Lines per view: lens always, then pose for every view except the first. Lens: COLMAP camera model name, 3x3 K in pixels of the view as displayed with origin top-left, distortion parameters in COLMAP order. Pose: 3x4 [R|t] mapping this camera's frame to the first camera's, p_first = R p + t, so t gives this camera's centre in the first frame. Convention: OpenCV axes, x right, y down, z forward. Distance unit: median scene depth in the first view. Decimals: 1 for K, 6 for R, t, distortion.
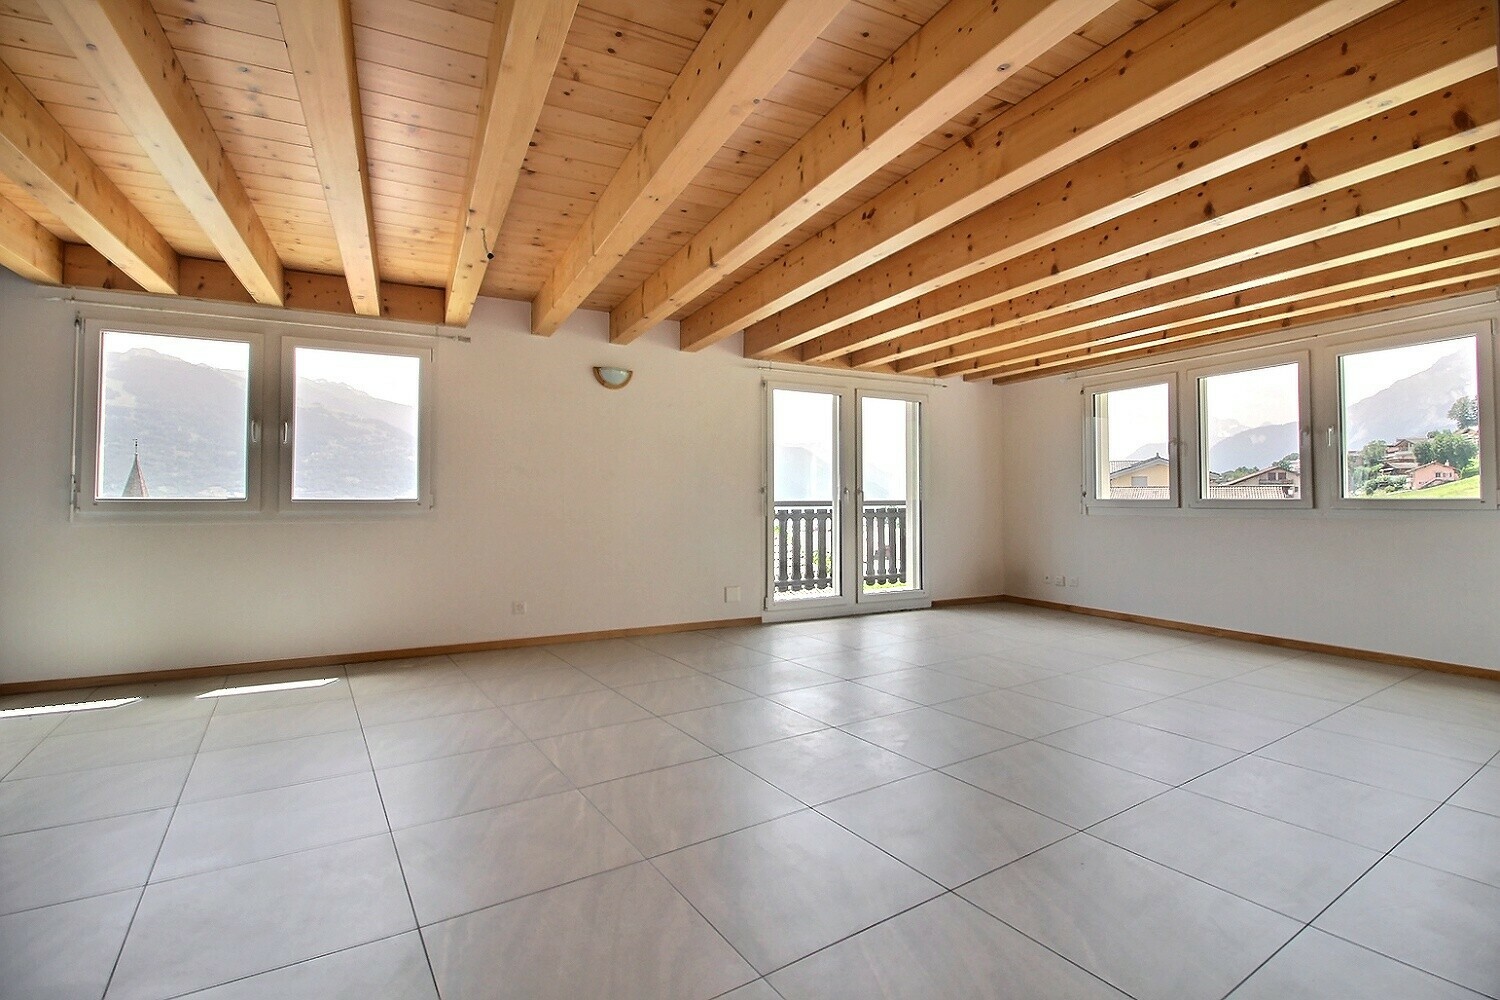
lens RADIAL K [[702.2, 0, 744.1], [0, 702.2, 481.7], [0, 0, 1]] dist [-0.009112, -0.005275]
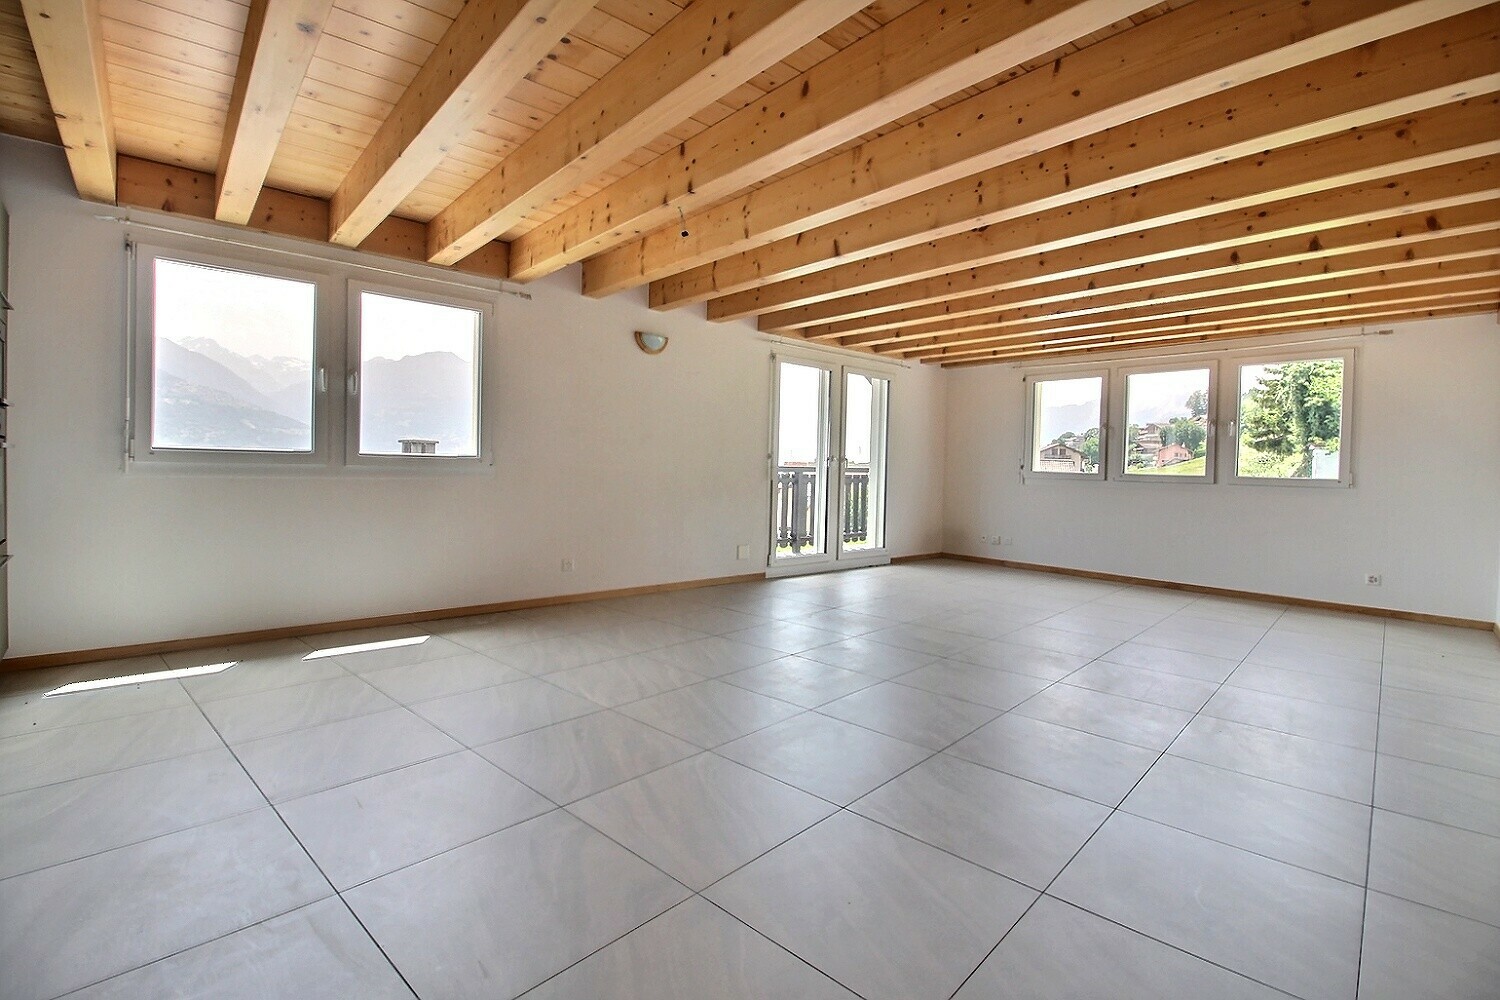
lens RADIAL K [[702.2, 0, 751.8], [0, 702.2, 484.3], [0, 0, 1]] dist [-0.009112, -0.005275]
pose [[0.970485, 0.019452, 0.240378, -0.275059], [-0.033333, 0.997995, 0.053813, -0.001442], [-0.238849, -0.060237, 0.969187, -0.043799]]
